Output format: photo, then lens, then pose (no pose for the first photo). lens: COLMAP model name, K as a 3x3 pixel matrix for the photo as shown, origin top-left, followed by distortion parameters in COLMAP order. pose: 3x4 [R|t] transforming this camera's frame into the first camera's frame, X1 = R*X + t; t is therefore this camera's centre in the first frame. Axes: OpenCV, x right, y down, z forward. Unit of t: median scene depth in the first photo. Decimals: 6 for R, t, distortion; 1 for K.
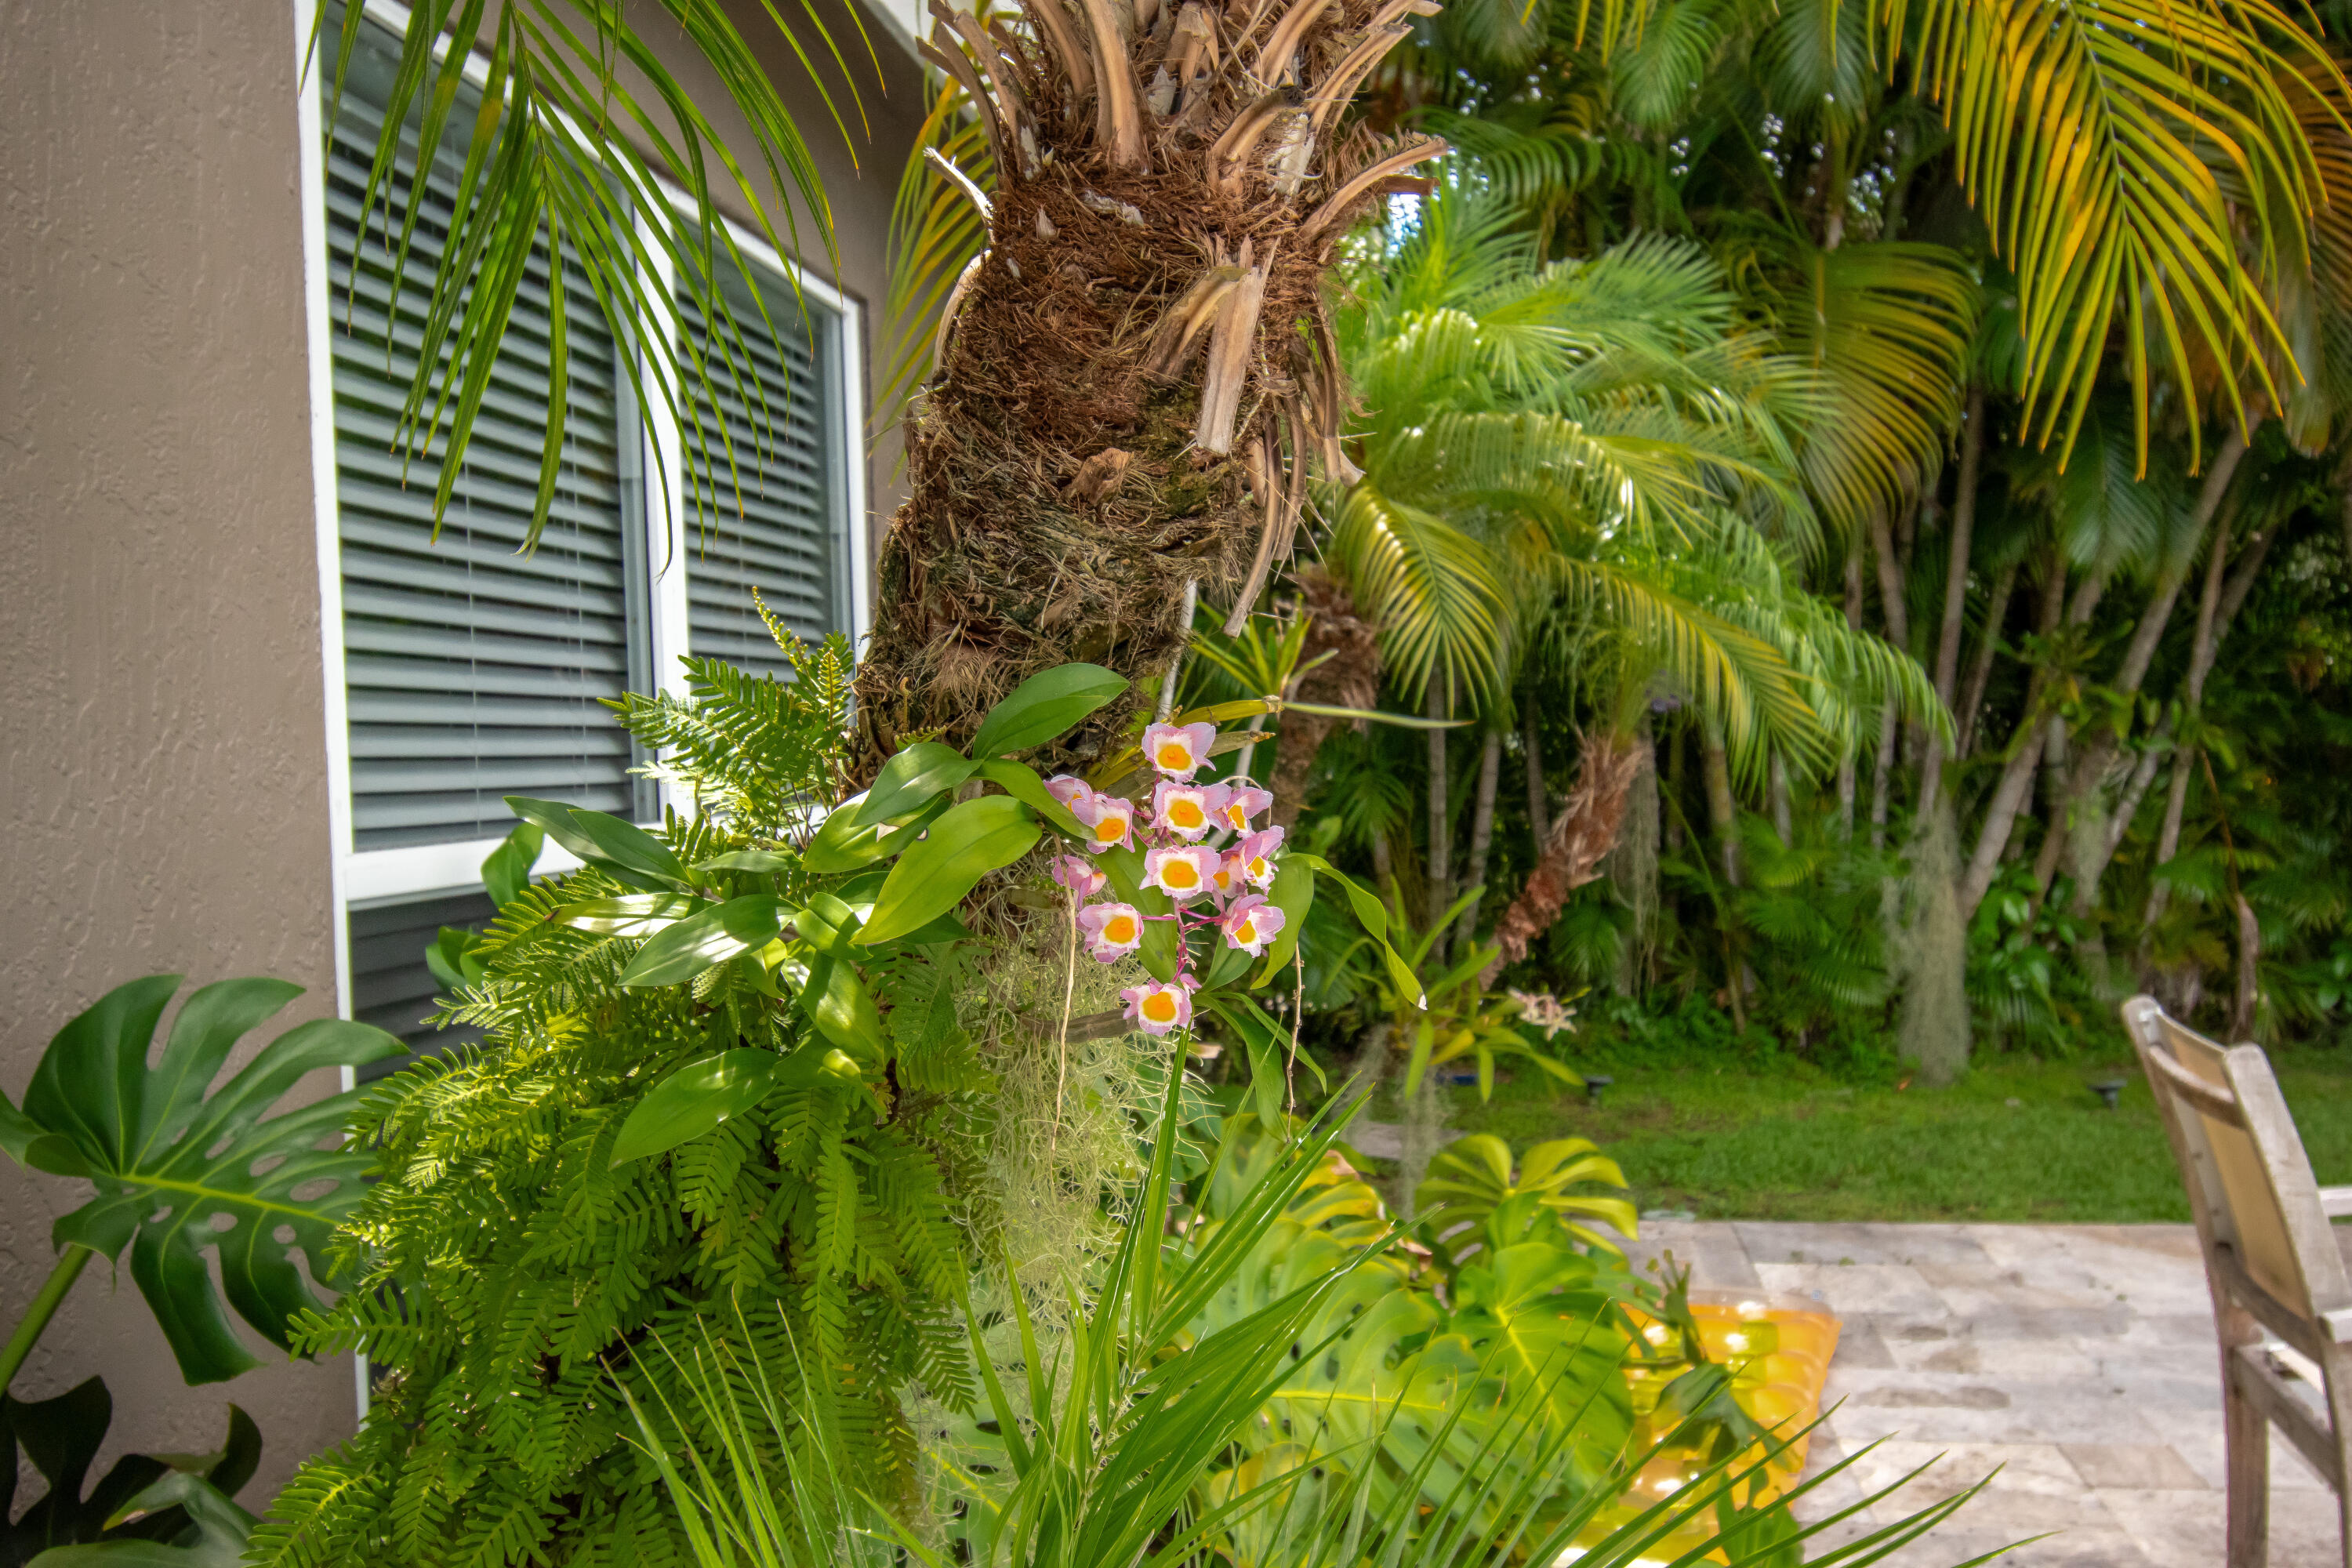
lens RADIAL K [[1857.9, 0, 1178.8], [0, 1857.9, 781.5], [0, 0, 1]] dist [-0.007769, 0.003373]
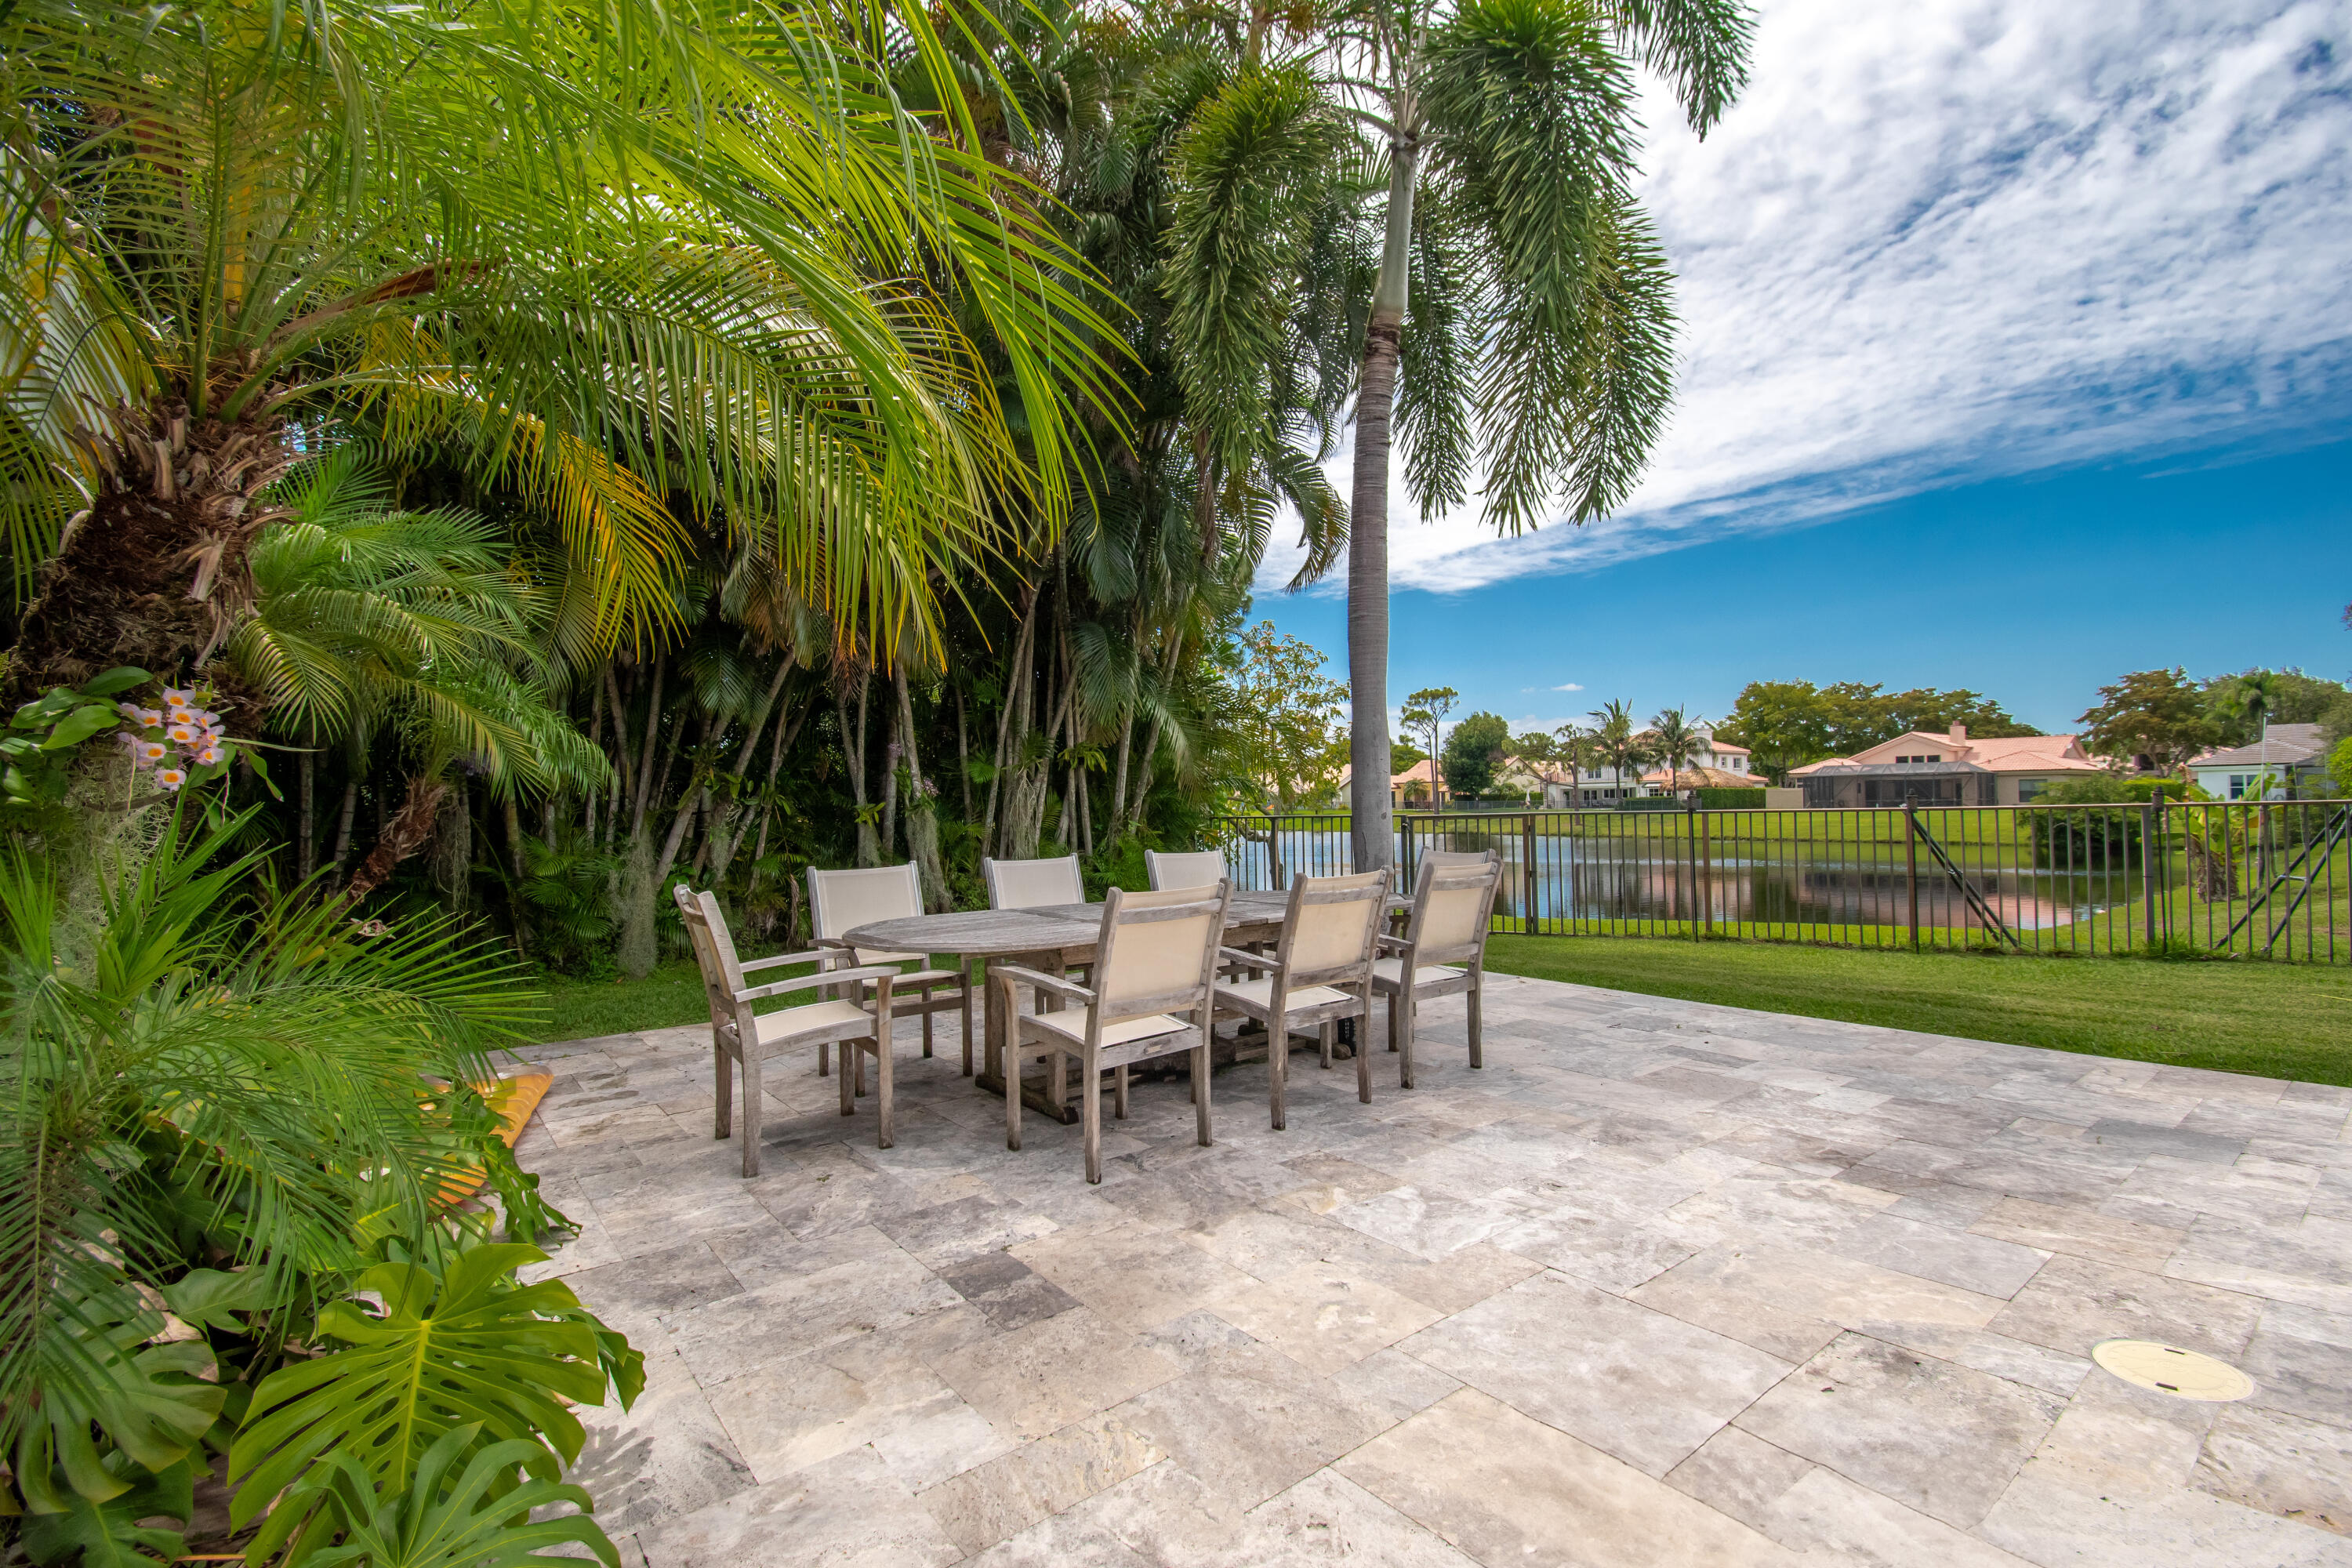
lens RADIAL K [[1042.9, 0, 1188.6], [0, 1042.9, 785.0], [0, 0, 1]] dist [-0.025941, -0.004172]
pose [[0.662588, 0.030743, 0.748353, -0.026183], [0.007405, 0.998840, -0.047589, 0.040223], [-0.748948, 0.037074, 0.661591, -0.241644]]
